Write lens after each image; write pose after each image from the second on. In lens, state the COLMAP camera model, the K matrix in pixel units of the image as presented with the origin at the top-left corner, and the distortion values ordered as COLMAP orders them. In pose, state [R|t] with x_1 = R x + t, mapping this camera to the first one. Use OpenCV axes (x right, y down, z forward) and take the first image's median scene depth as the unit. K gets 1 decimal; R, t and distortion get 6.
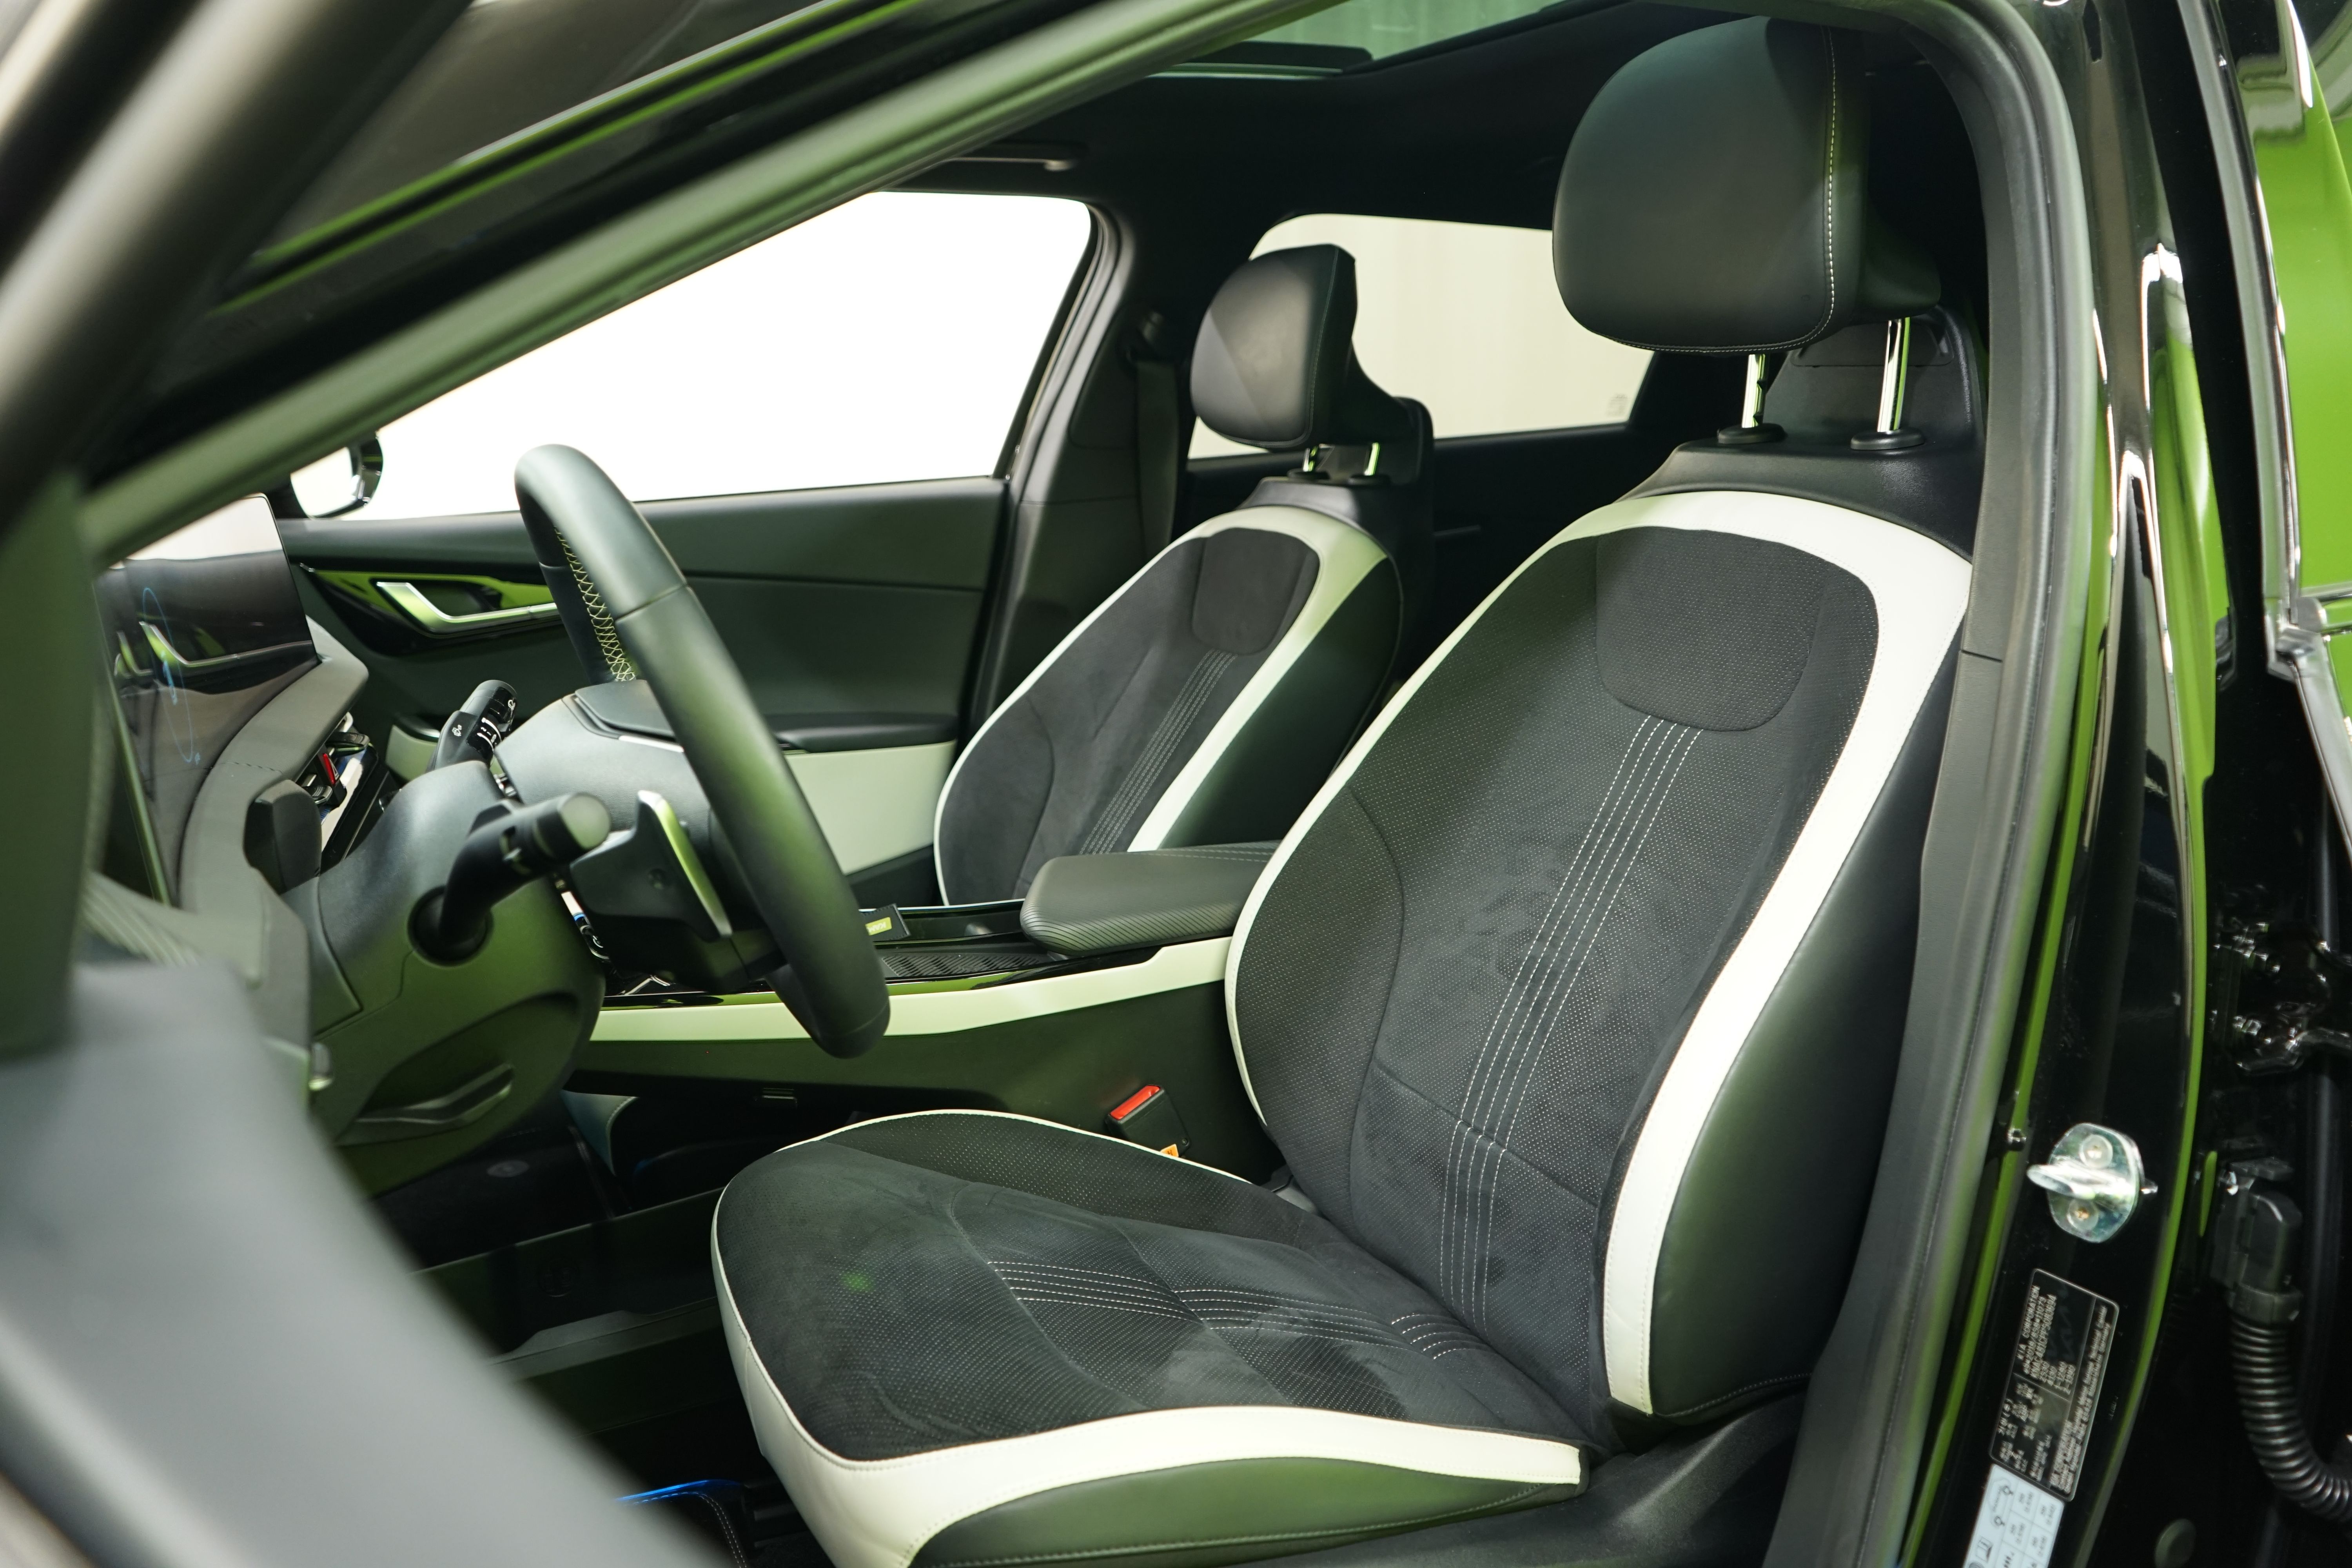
lens RADIAL K [[1826.4, 0, 1176.0], [0, 1826.4, 784.0], [0, 0, 1]] dist [0.002524, 0.003314]
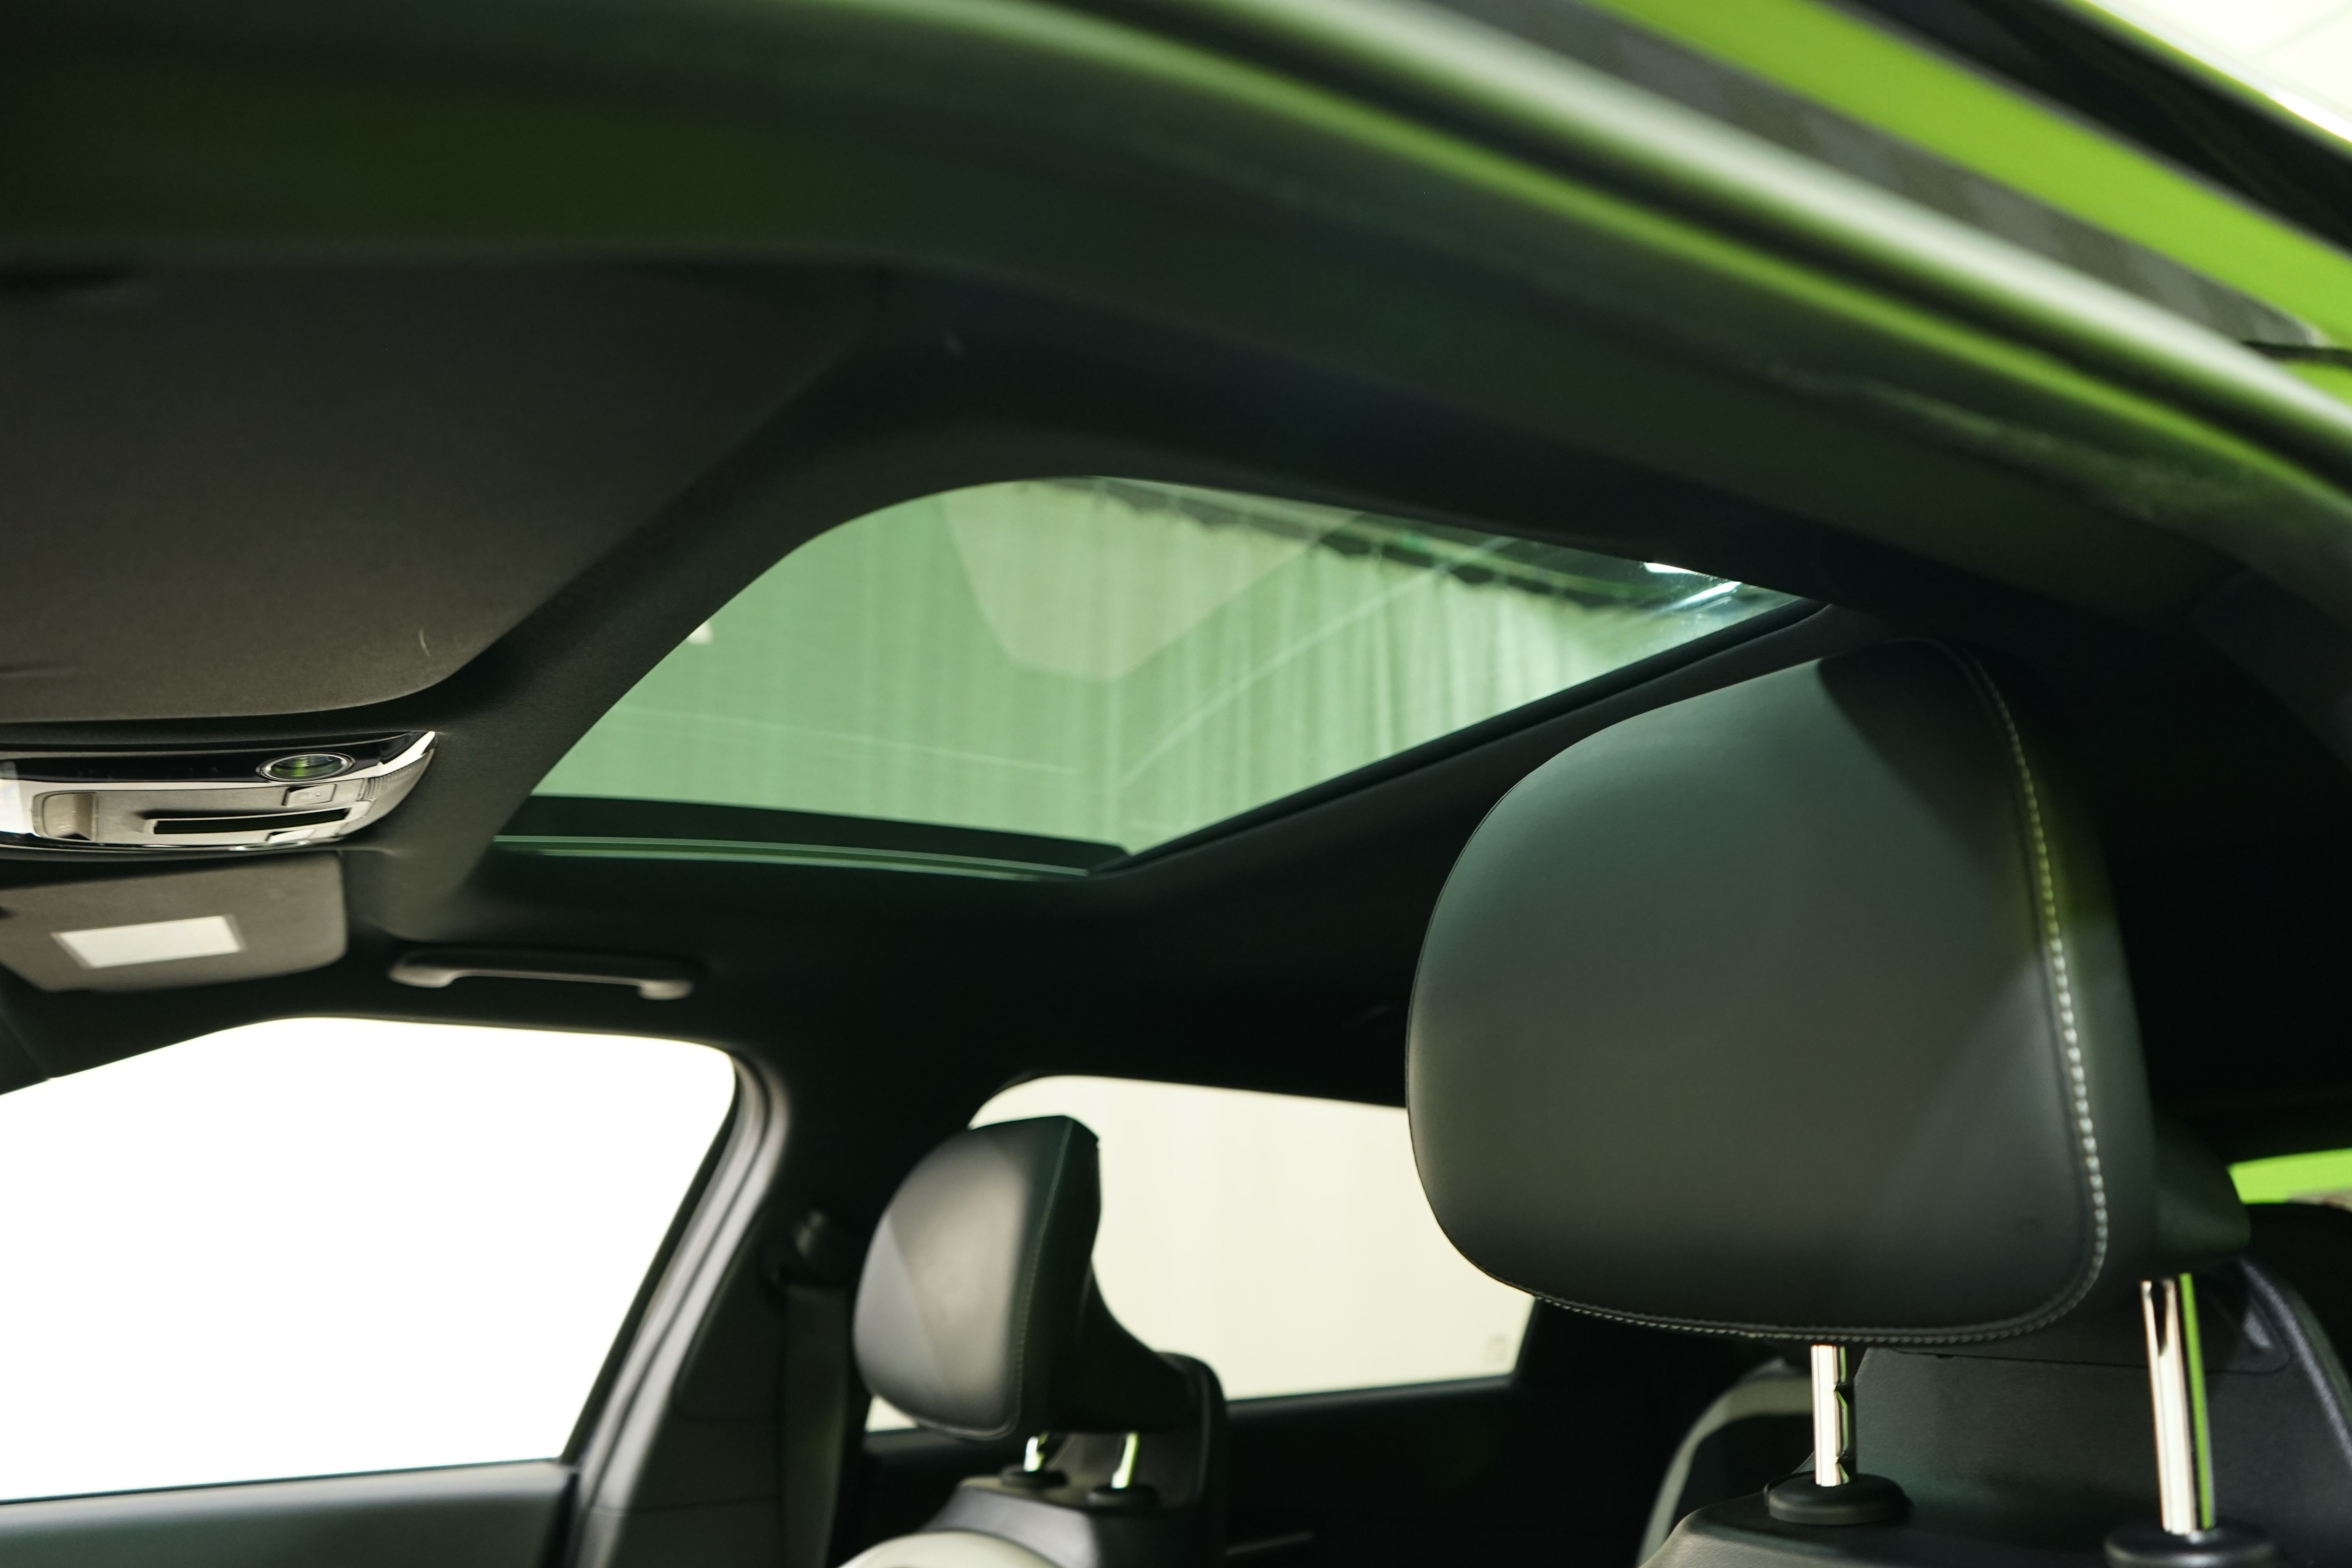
lens RADIAL K [[1826.4, 0, 1176.0], [0, 1826.4, 784.0], [0, 0, 1]] dist [0.002524, 0.003314]
pose [[0.996537, 0.037191, 0.074371, 0.067607], [0.001296, 0.887347, -0.461100, -0.093700], [-0.083142, 0.459599, 0.884226, 0.344681]]
